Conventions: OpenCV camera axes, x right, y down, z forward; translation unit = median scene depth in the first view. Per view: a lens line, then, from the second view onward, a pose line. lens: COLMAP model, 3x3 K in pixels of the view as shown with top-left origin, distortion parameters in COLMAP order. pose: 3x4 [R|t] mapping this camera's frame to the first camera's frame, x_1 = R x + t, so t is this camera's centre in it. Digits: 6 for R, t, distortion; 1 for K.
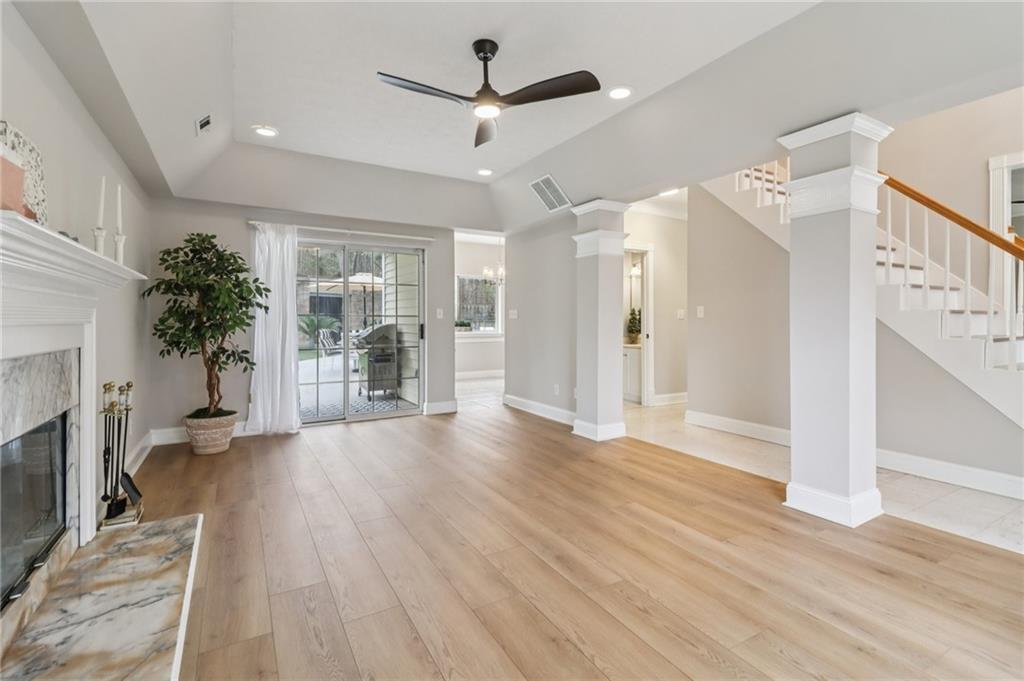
lens RADIAL K [[471.6, 0, 496.1], [0, 471.6, 318.4], [0, 0, 1]] dist [0.023395, -0.009949]
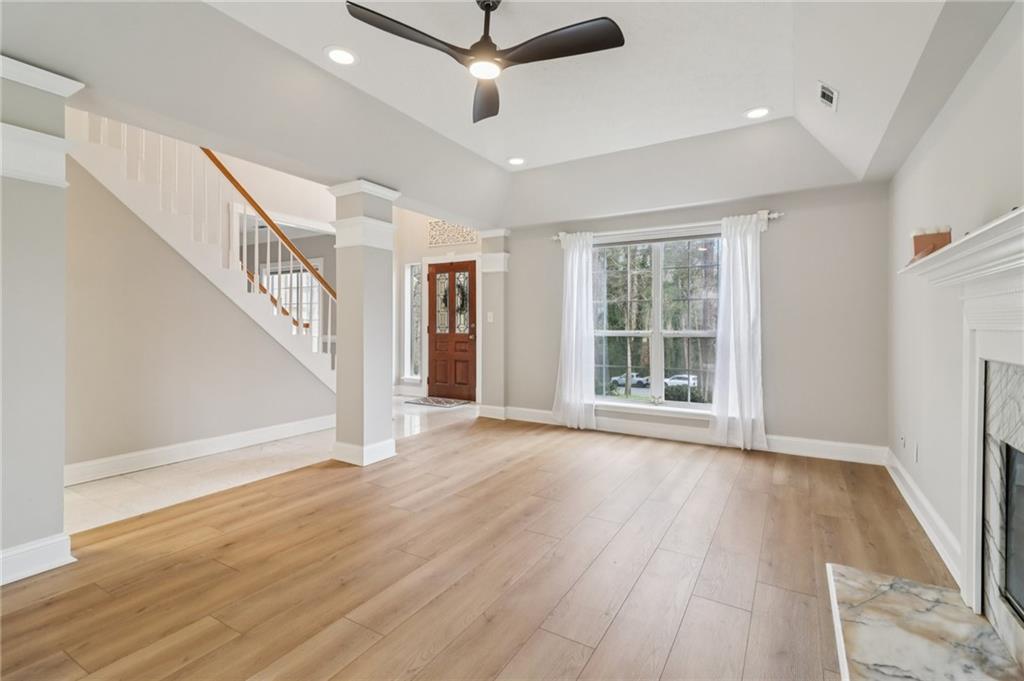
lens RADIAL K [[471.6, 0, 521.7], [0, 471.6, 329.4], [0, 0, 1]] dist [0.023395, -0.009949]
pose [[-0.518206, -0.011165, 0.855183, -0.634637], [-0.008482, 0.999933, 0.007915, 0.003254], [-0.855214, -0.003152, -0.518266, 1.142600]]
